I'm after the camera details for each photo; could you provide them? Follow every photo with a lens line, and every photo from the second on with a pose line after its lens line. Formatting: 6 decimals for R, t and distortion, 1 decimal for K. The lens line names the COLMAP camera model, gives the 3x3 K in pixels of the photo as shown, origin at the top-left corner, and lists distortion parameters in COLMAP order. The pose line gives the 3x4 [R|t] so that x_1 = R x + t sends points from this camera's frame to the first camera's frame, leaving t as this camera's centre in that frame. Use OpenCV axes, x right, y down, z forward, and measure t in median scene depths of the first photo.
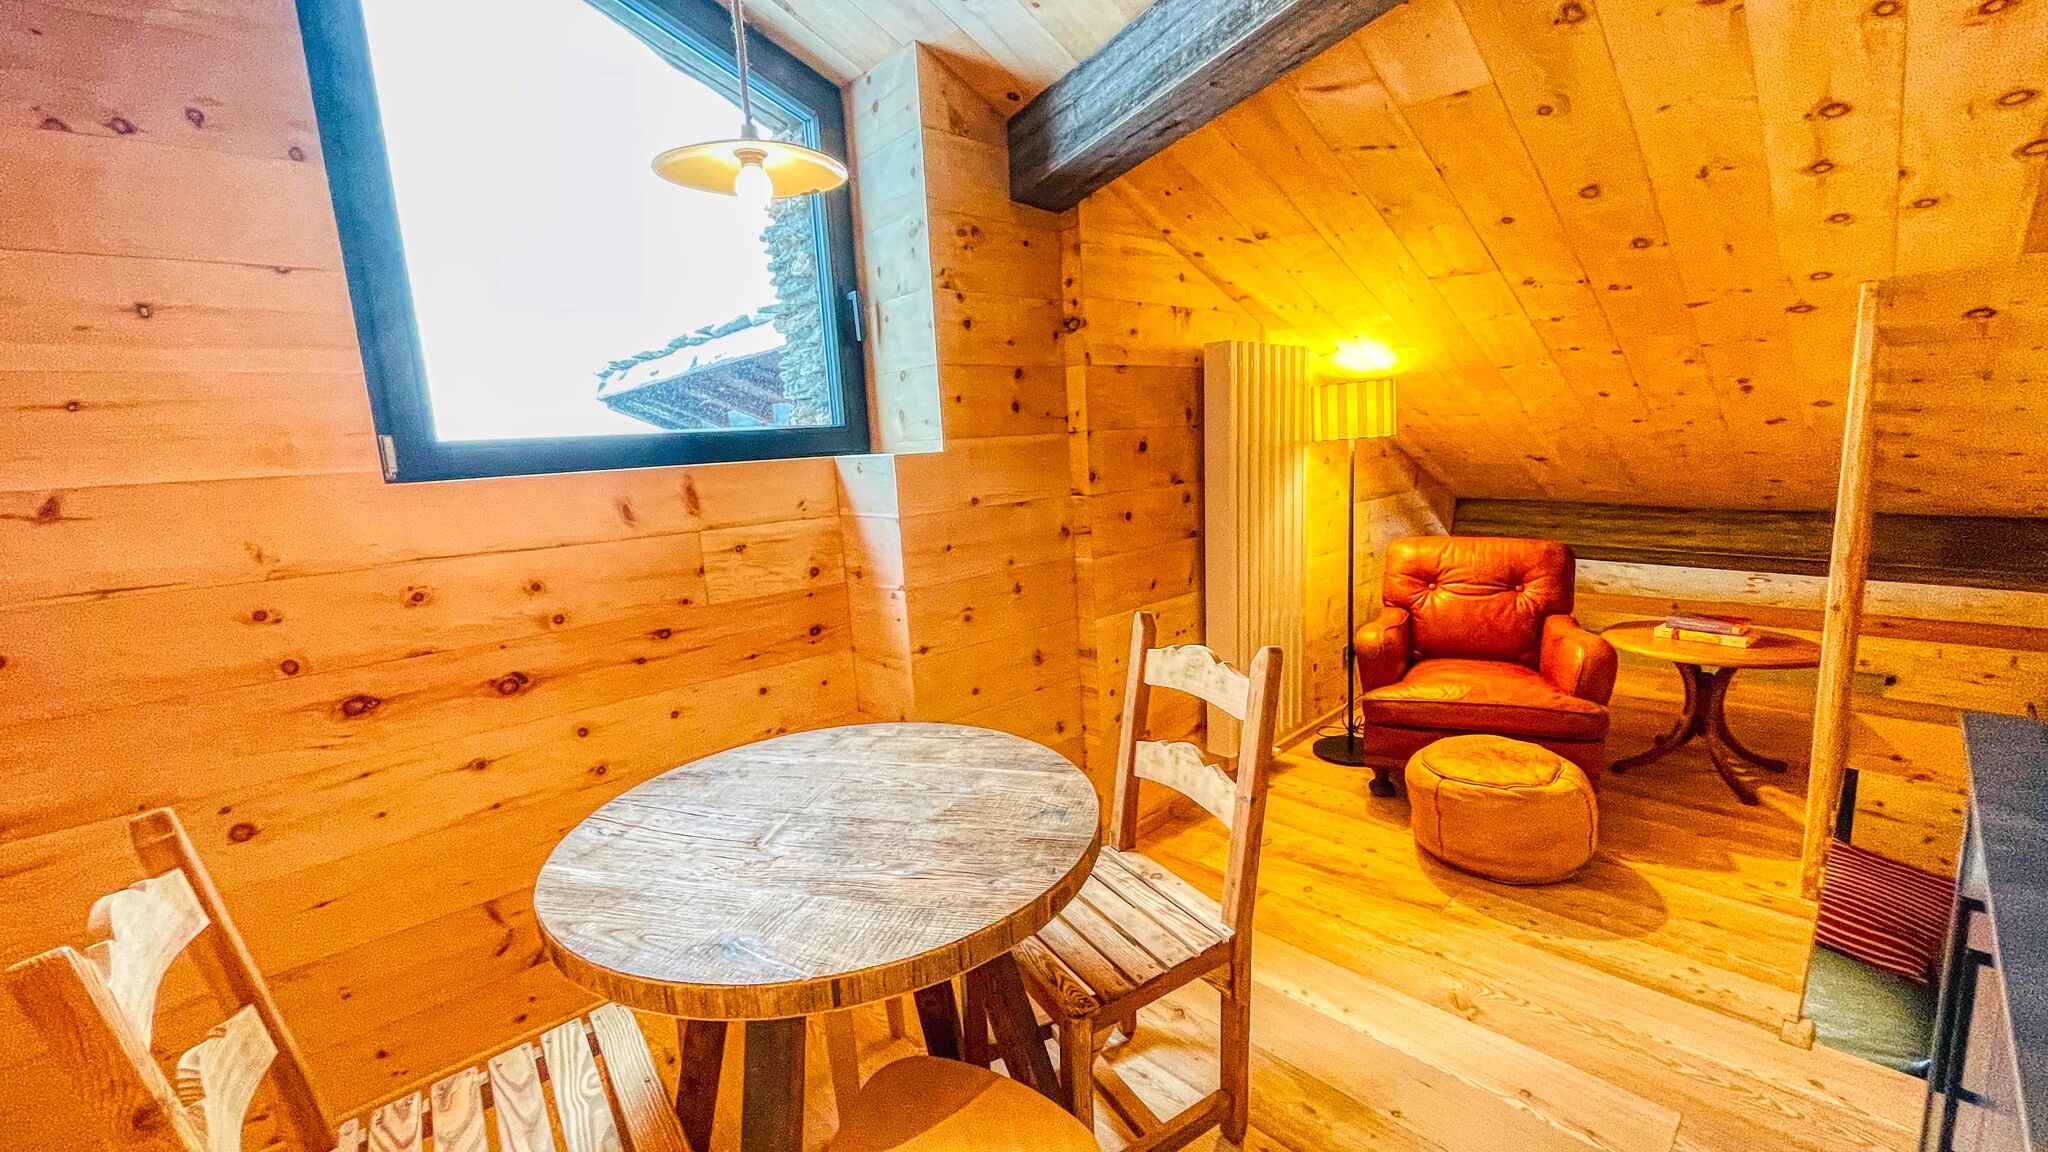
lens RADIAL K [[828.0, 0, 1023.4], [0, 828.0, 572.1], [0, 0, 1]] dist [-0.001967, 0.001114]
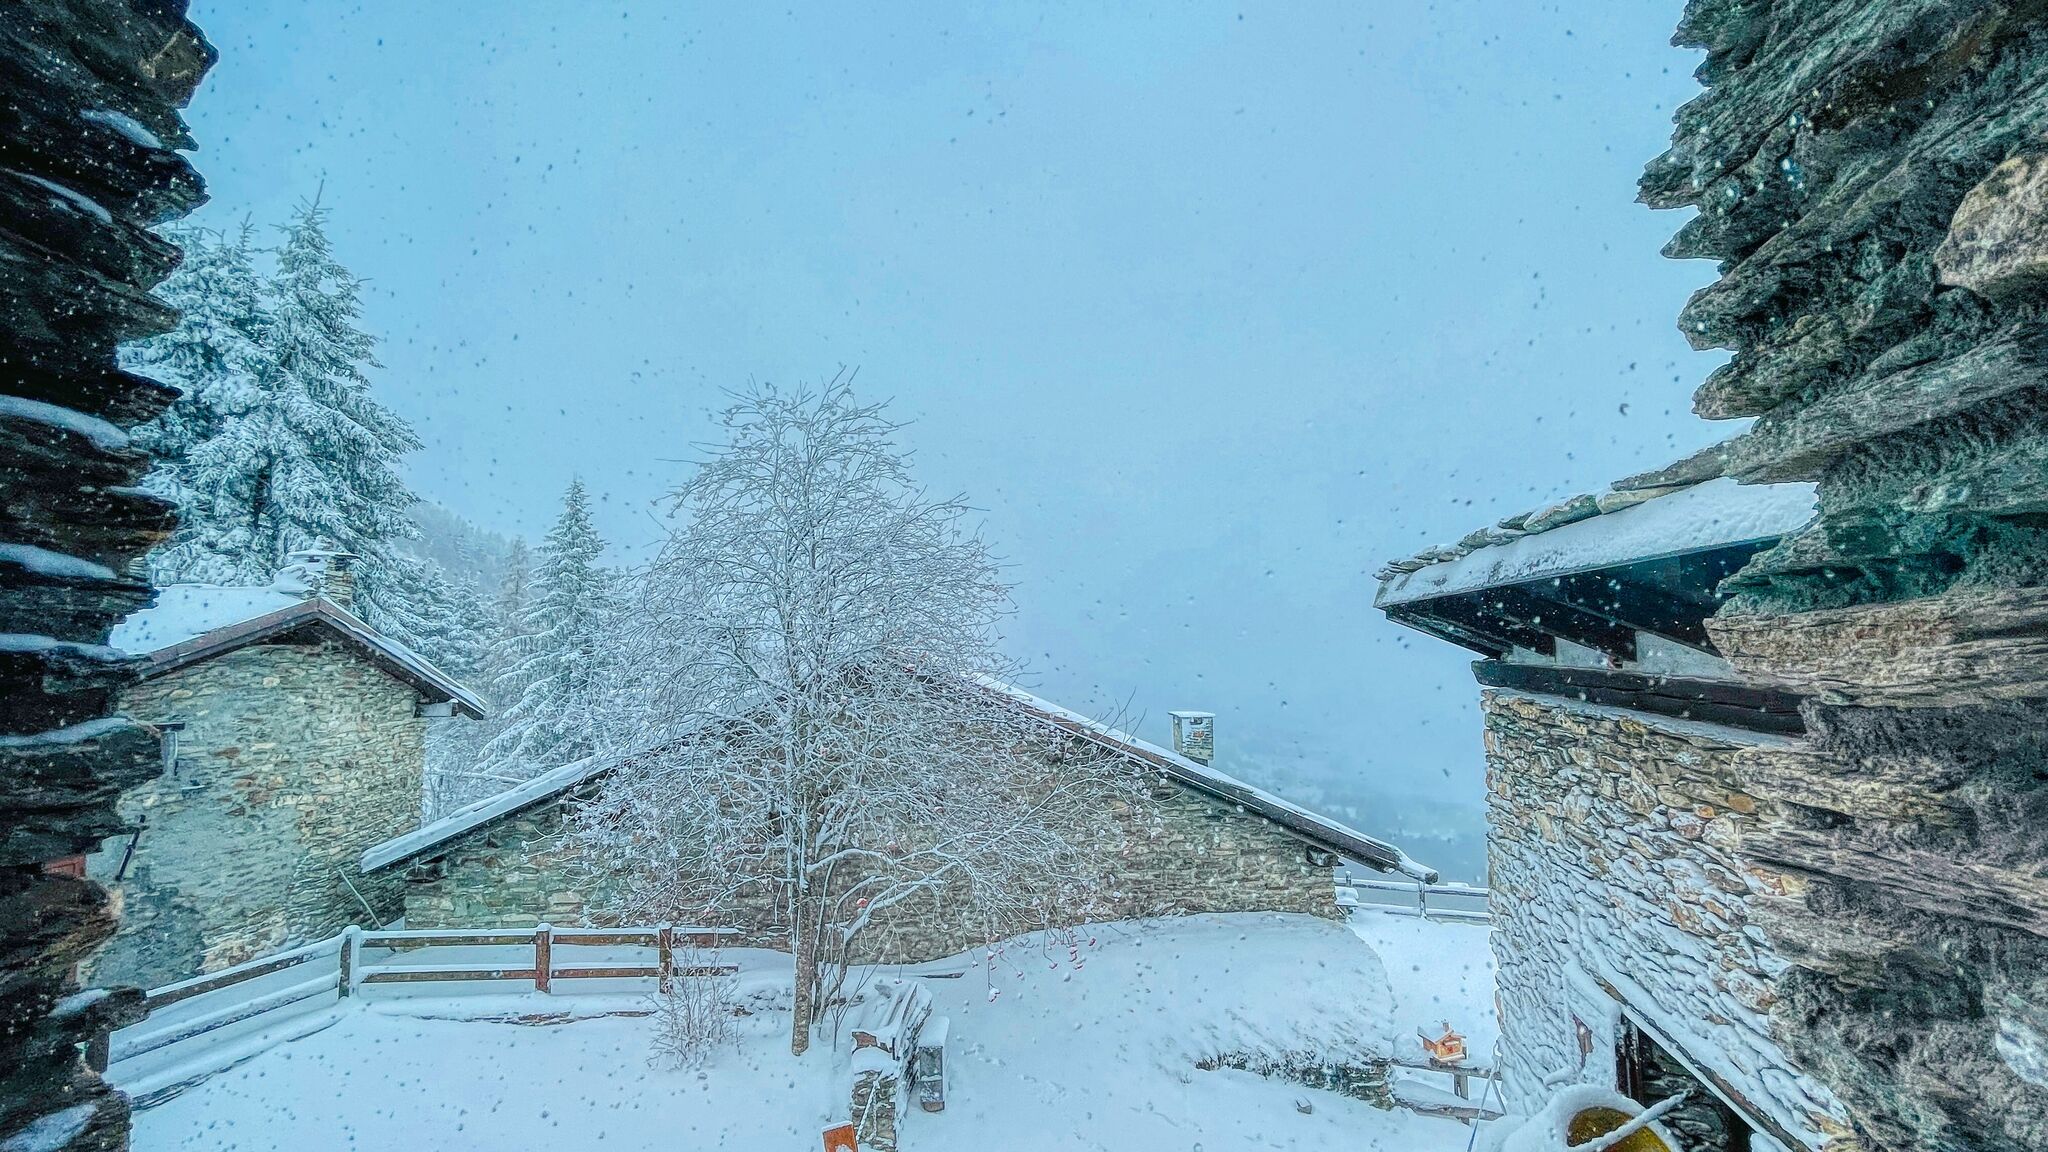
lens RADIAL K [[828.0, 0, 1024.7], [0, 828.0, 570.1], [0, 0, 1]] dist [-0.001967, 0.001114]
pose [[0.604978, -0.014833, -0.796104, -0.103289], [-0.151672, 0.979373, -0.133507, -0.109254], [0.781663, 0.201515, 0.590250, 0.322453]]
